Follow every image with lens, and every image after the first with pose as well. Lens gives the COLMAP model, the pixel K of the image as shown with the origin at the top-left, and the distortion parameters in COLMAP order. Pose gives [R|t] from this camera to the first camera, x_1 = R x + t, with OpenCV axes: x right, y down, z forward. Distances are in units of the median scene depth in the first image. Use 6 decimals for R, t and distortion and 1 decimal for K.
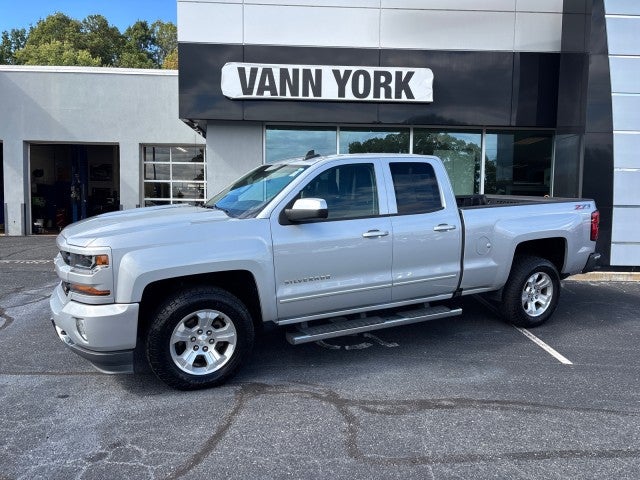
lens RADIAL K [[466.9, 0, 320.0], [0, 466.9, 240.0], [0, 0, 1]] dist [0.008186, 0.005095]
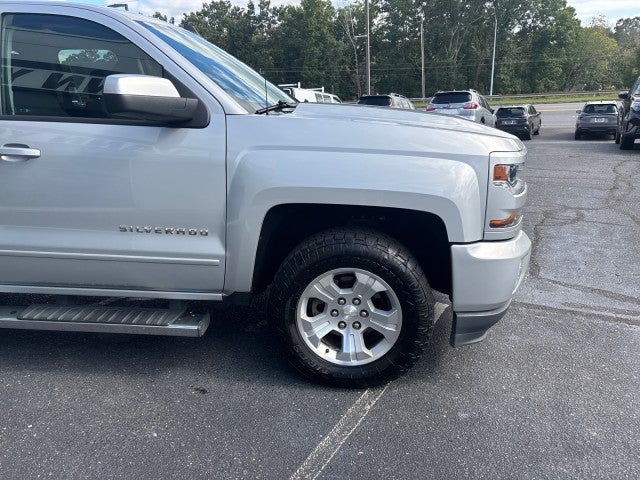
lens RADIAL K [[474.5, 0, 318.1], [0, 474.5, 232.2], [0, 0, 1]] dist [0.052201, -0.059208]
pose [[-0.831567, -0.155783, 0.533131, -0.745211], [0.049371, 0.935330, 0.350315, -0.150133], [-0.553227, 0.317631, -0.770098, 1.826252]]
